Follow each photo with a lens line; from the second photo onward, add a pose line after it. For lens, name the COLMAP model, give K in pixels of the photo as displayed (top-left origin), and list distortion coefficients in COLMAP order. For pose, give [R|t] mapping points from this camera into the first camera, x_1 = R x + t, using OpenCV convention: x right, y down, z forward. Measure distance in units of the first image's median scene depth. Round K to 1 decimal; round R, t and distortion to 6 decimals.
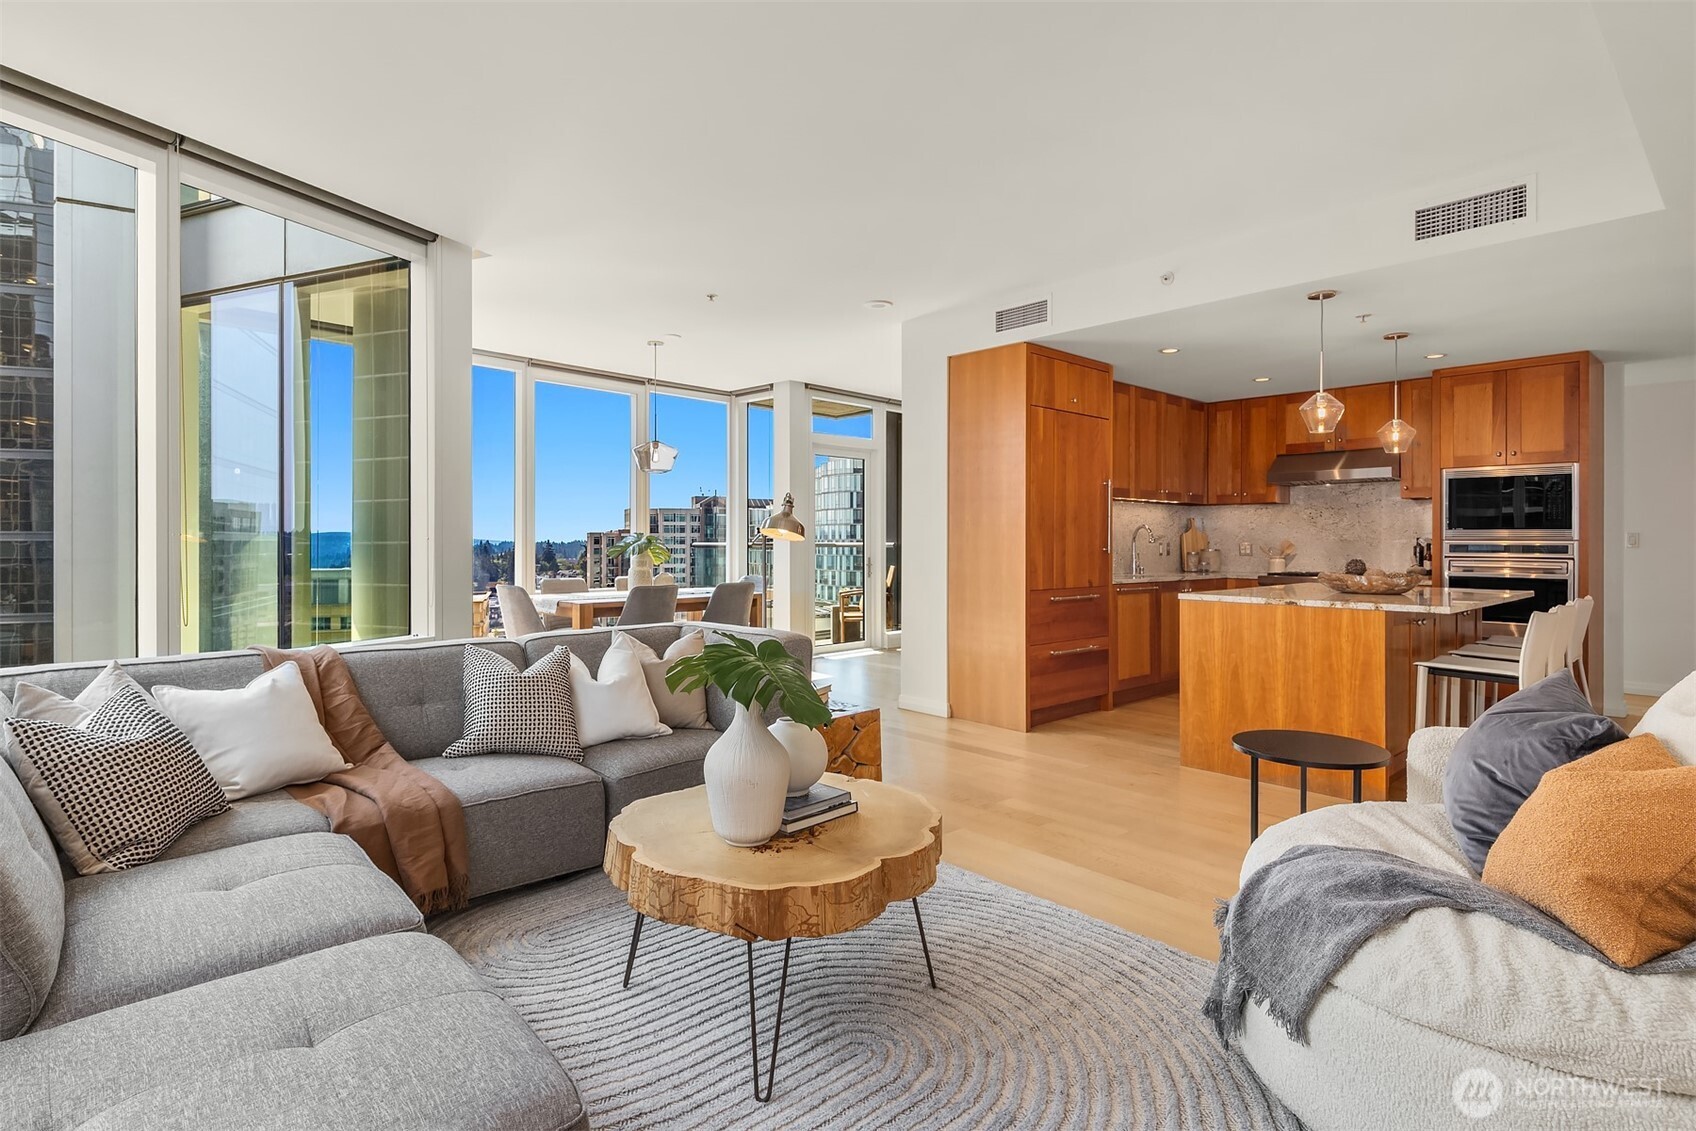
lens RADIAL K [[855.0, 0, 861.2], [0, 855.0, 541.7], [0, 0, 1]] dist [0.000885, 0.000005]
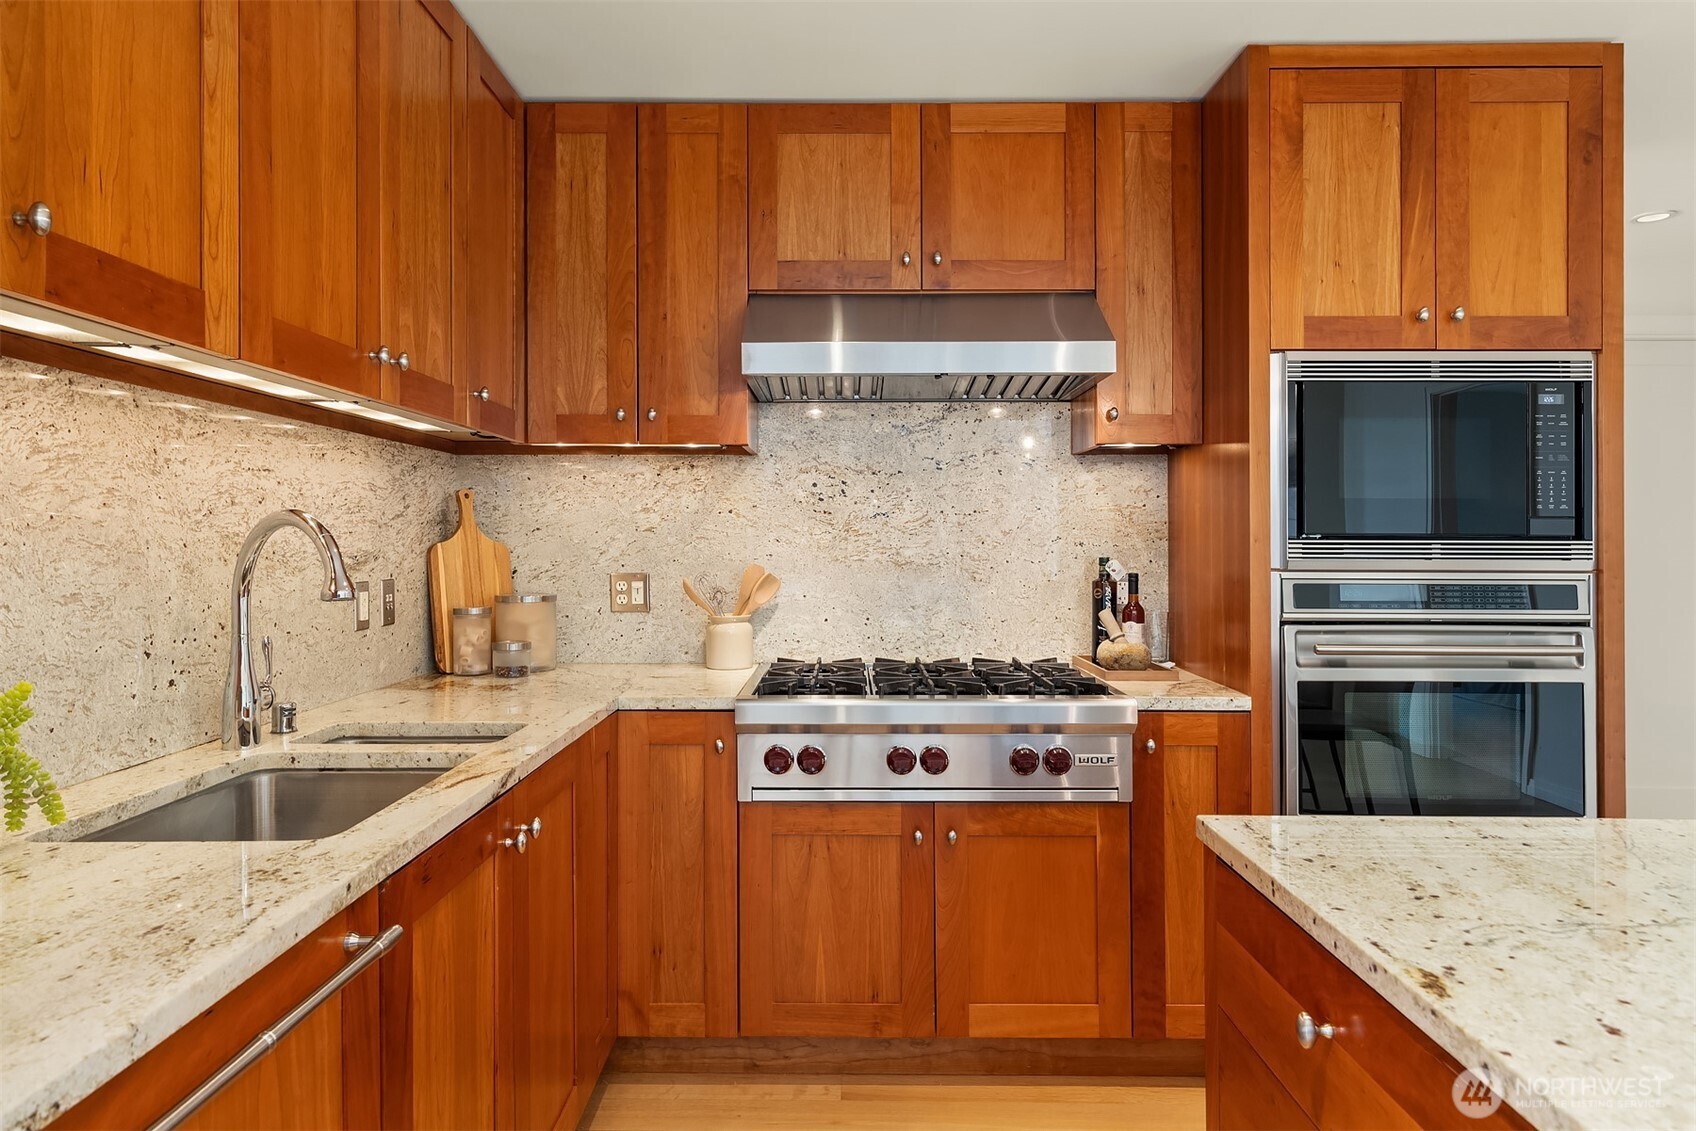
lens RADIAL K [[1058.9, 0, 849.4], [0, 1058.9, 547.2], [0, 0, 1]] dist [0.002304, 0.000058]
pose [[0.691497, -0.009587, 0.722316, 0.230311], [0.002826, 0.999940, 0.010566, -0.012939], [-0.722374, -0.005266, 0.691483, 0.701917]]
